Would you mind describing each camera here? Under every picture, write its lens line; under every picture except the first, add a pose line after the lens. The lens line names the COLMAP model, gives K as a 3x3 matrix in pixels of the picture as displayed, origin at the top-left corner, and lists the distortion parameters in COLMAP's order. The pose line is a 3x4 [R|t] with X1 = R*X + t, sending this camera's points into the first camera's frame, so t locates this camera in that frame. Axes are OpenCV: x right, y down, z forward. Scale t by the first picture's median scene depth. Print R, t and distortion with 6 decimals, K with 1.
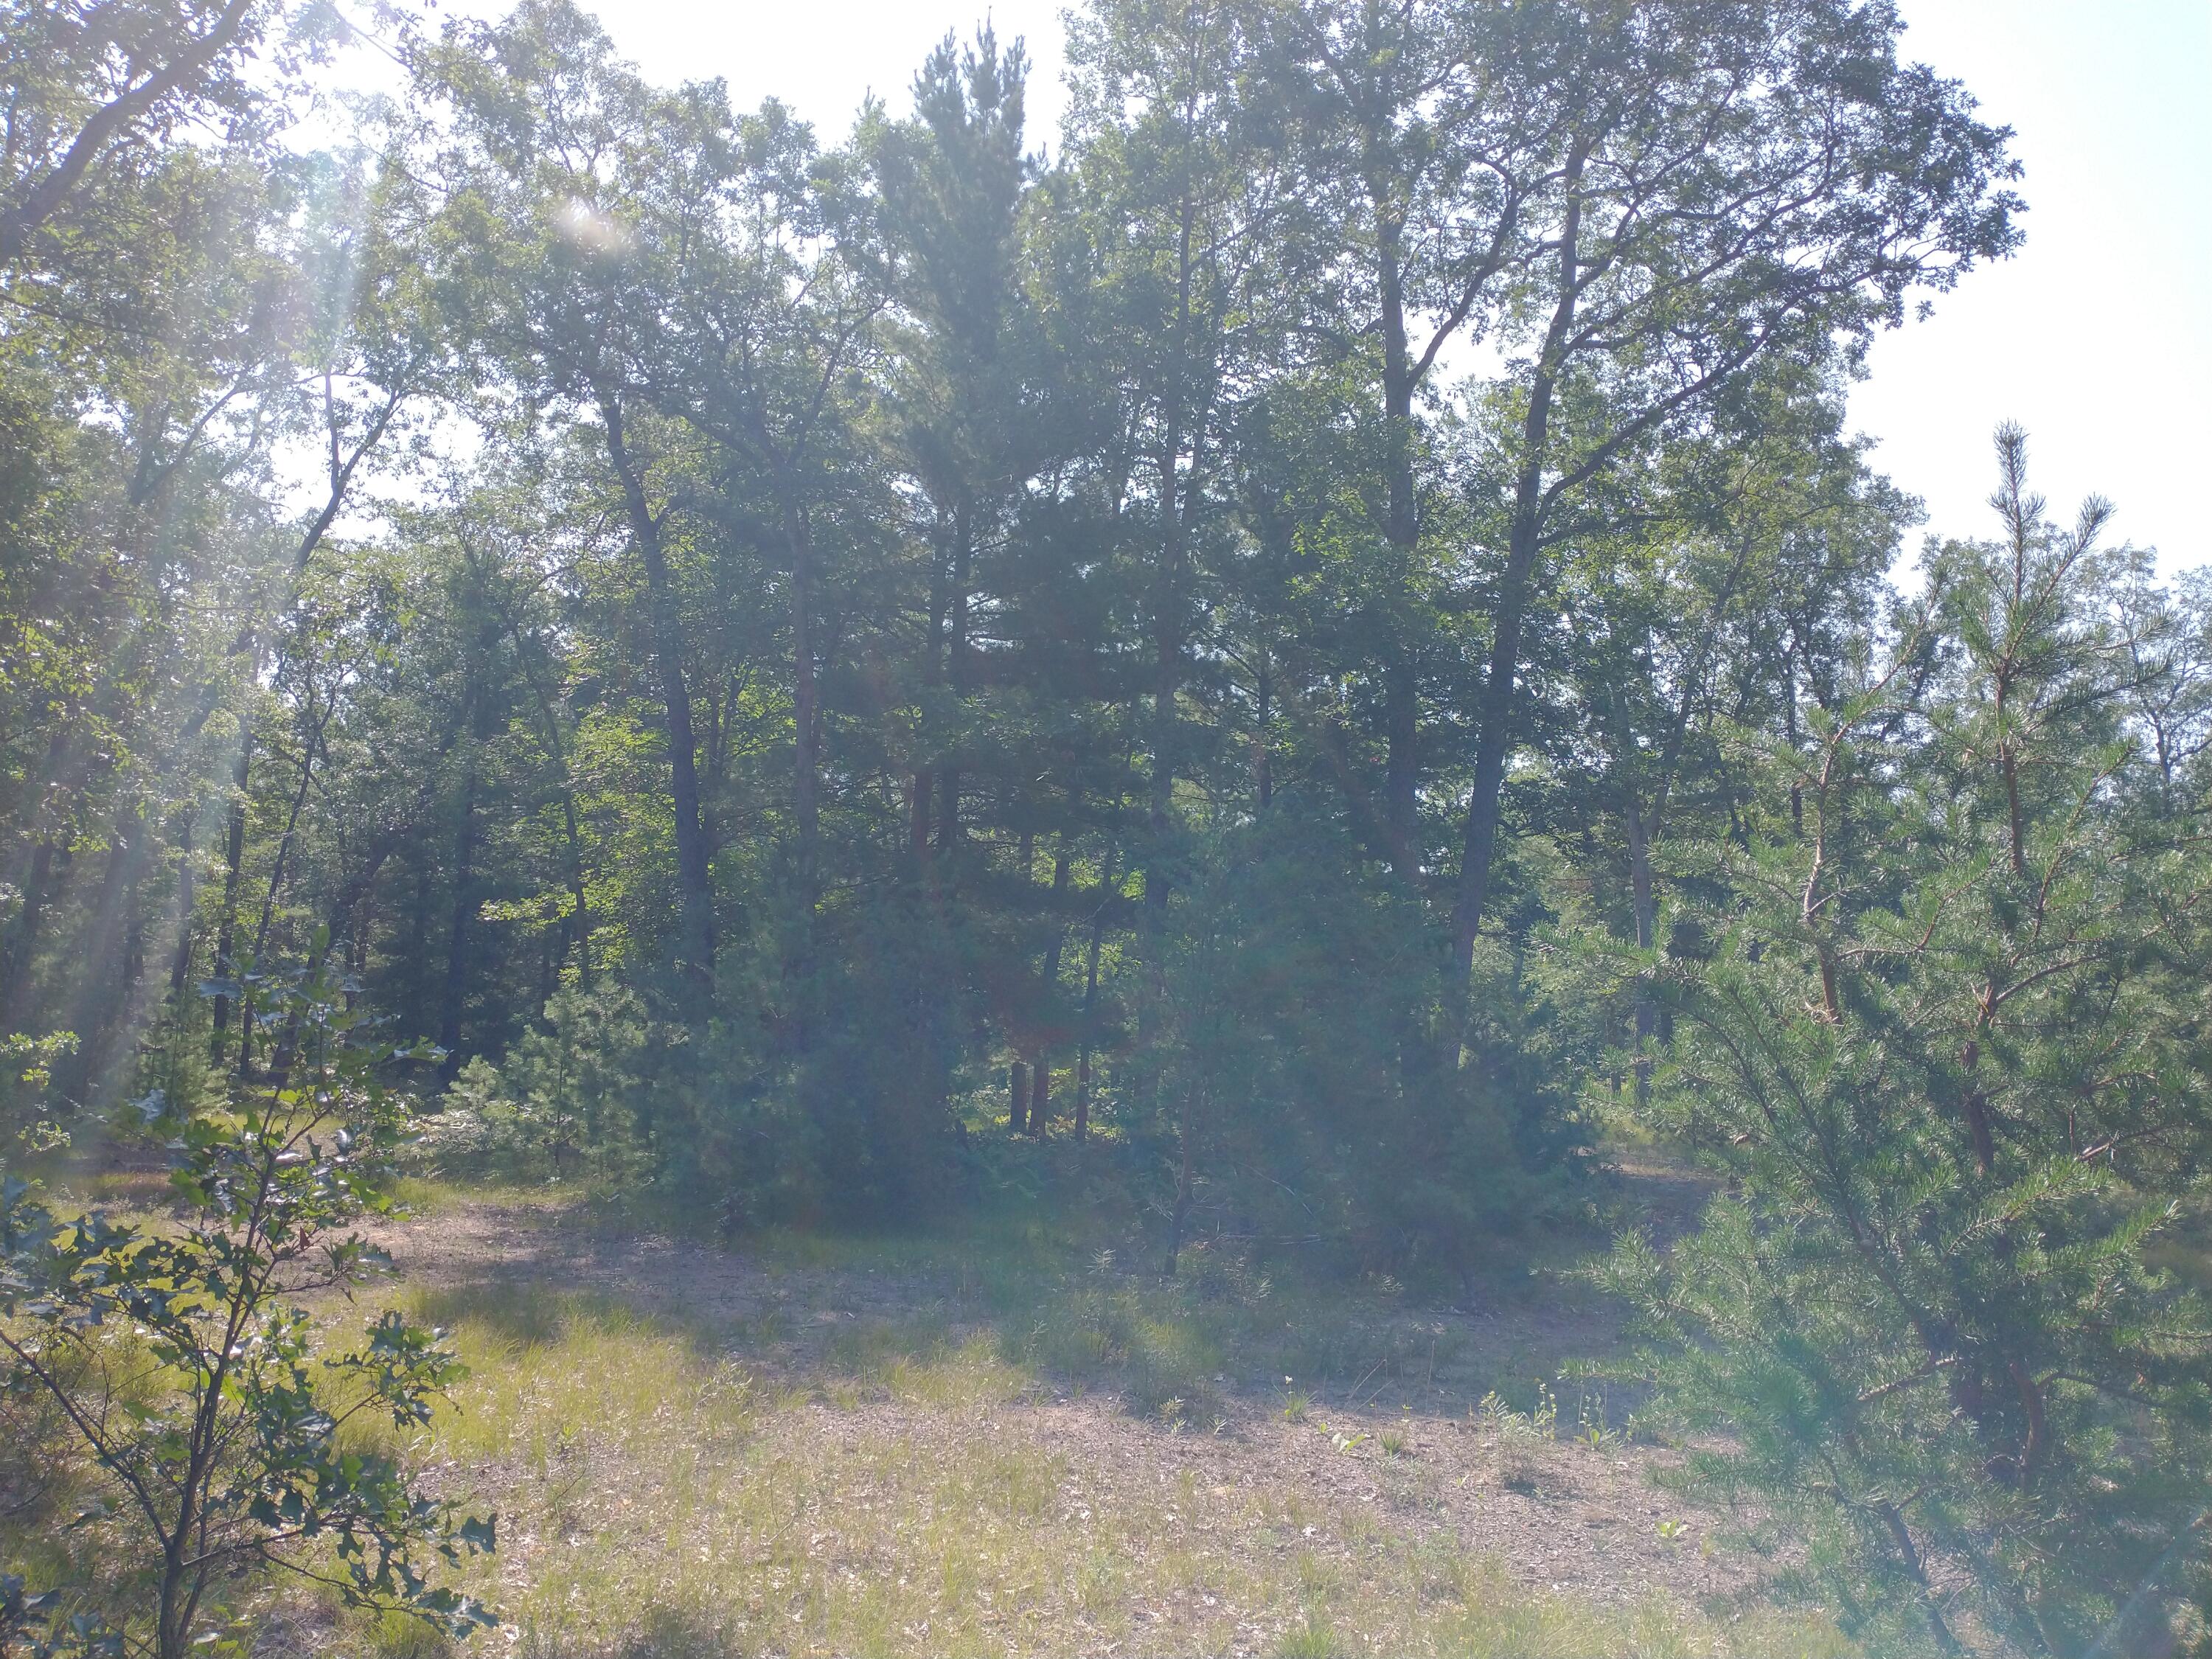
lens RADIAL K [[1818.3, 0, 1103.0], [0, 1818.3, 820.7], [0, 0, 1]] dist [0.099034, -0.150383]
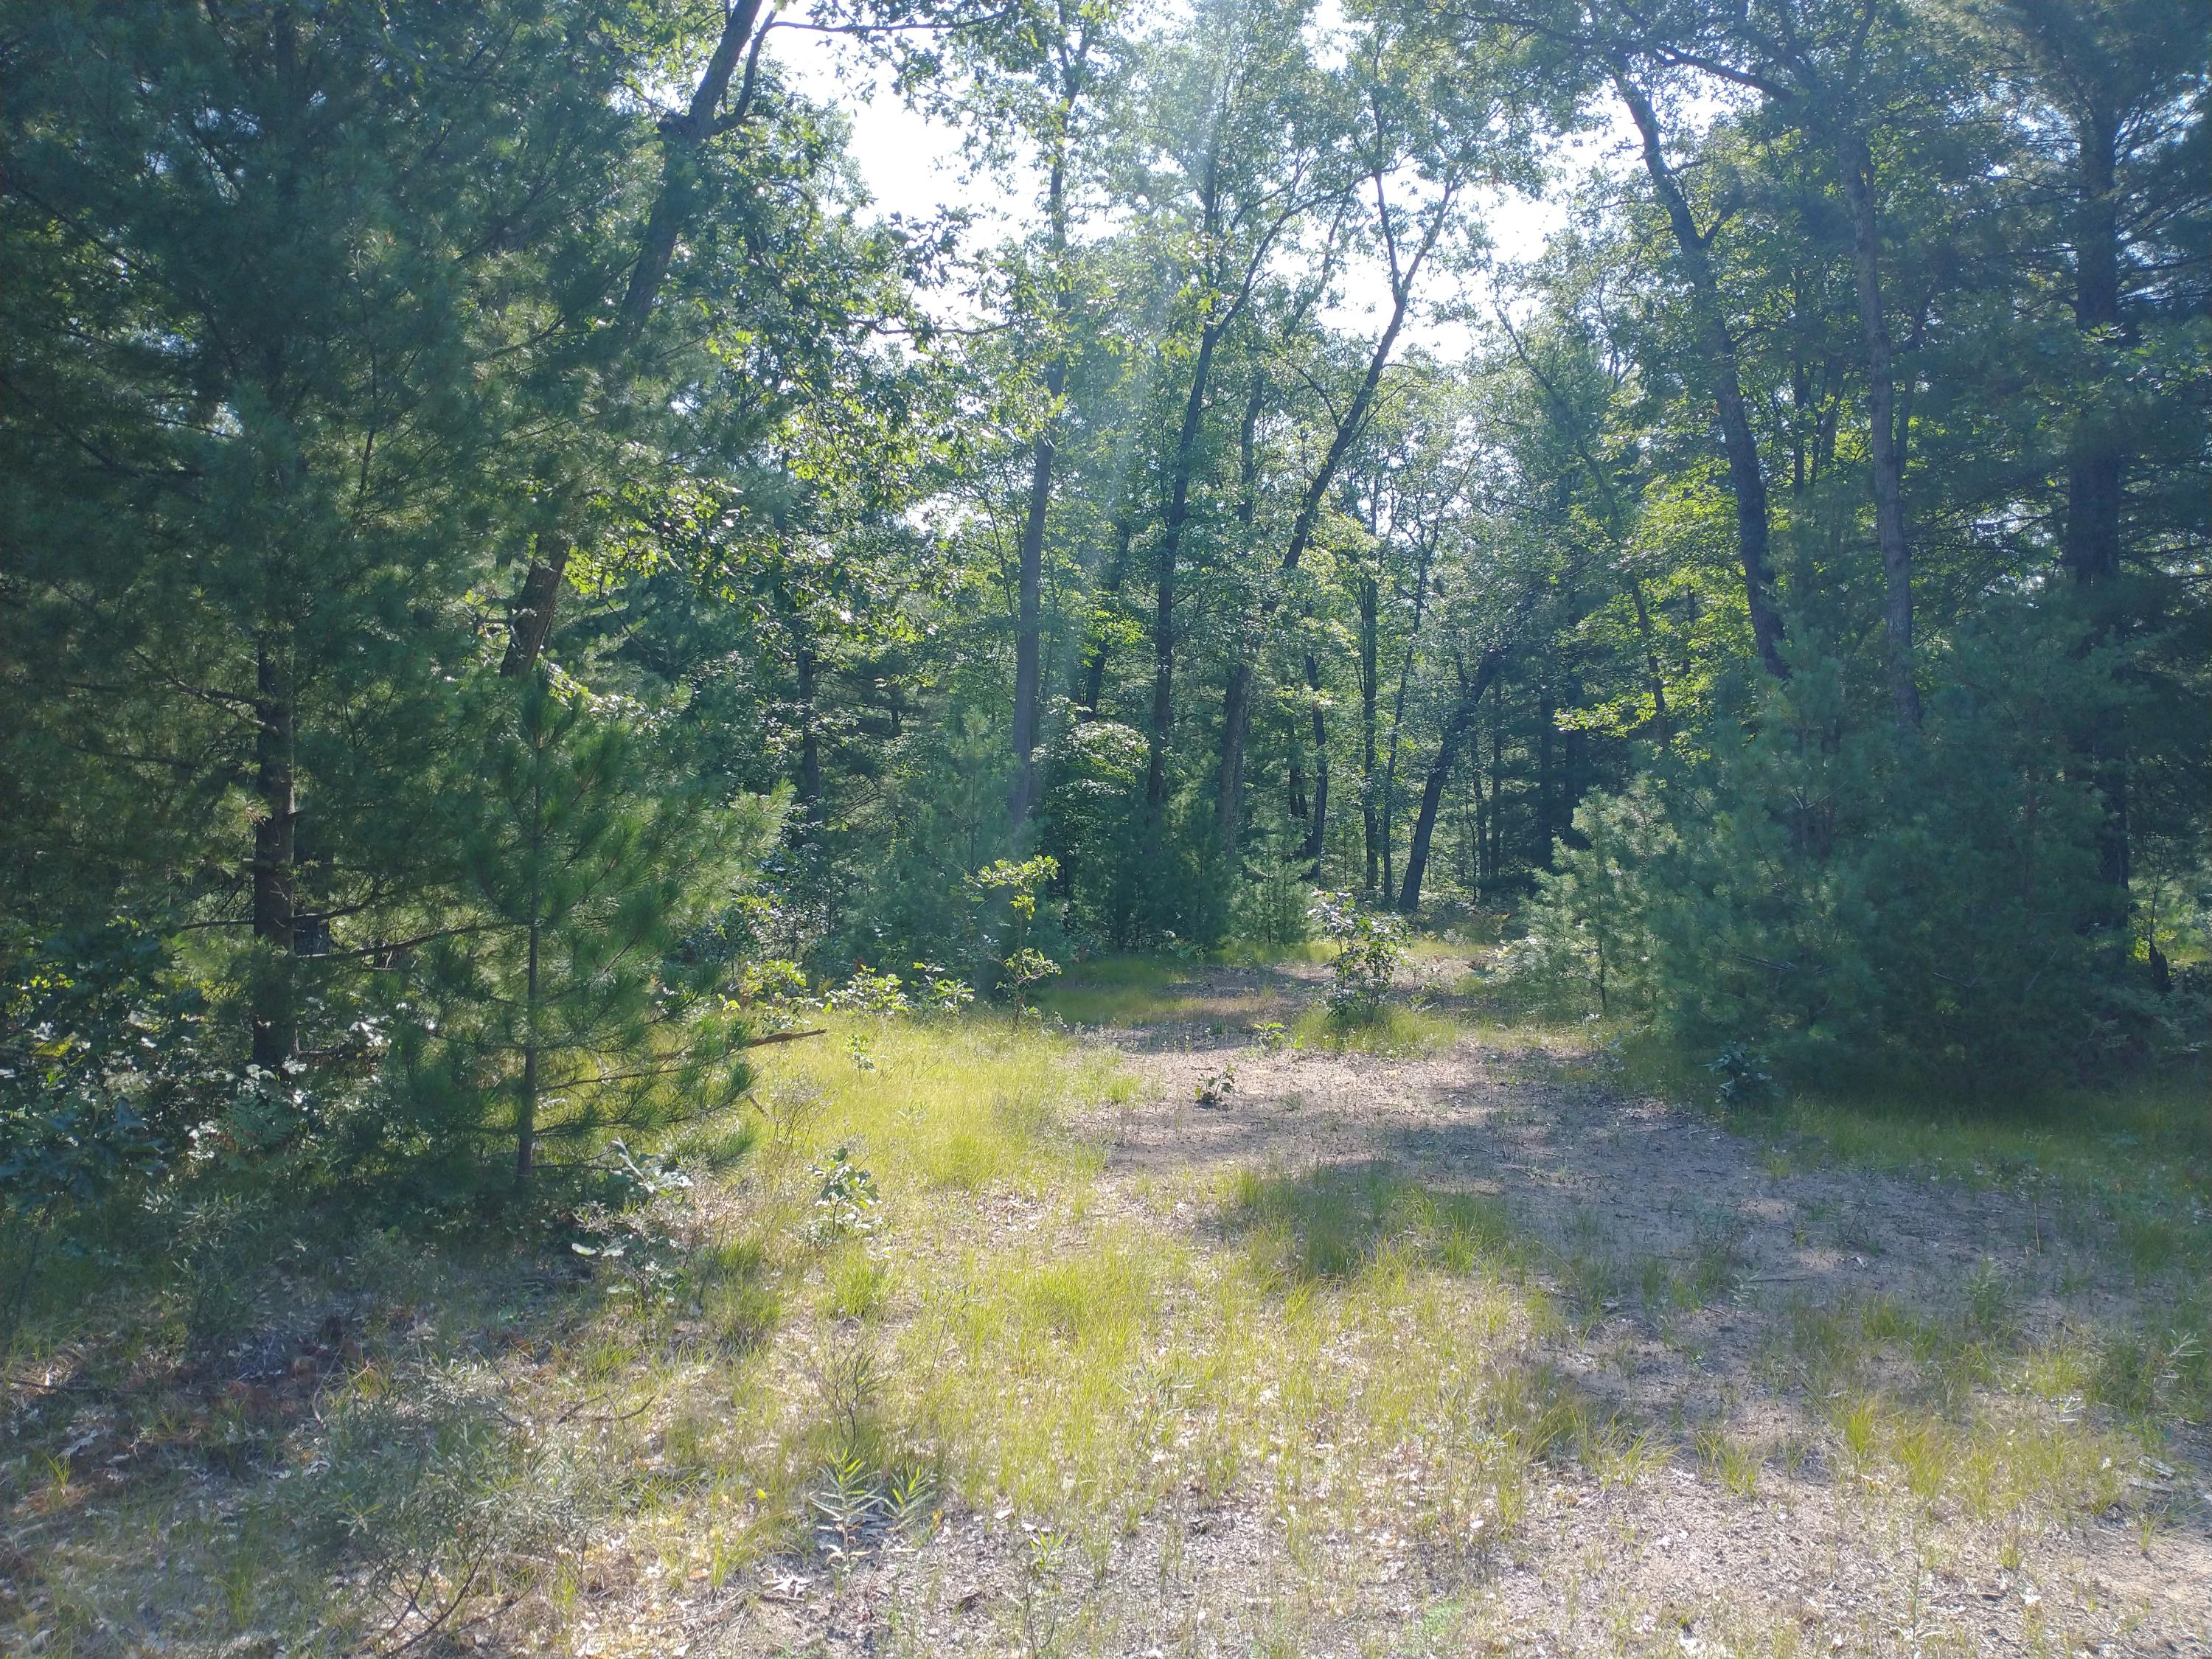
lens RADIAL K [[1818.3, 0, 1103.0], [0, 1818.3, 820.7], [0, 0, 1]] dist [0.099034, -0.150383]
pose [[0.812004, -0.044614, -0.581944, 0.008116], [0.099108, 0.993134, 0.062152, 0.019484], [0.575176, -0.108143, 0.810850, 0.122907]]
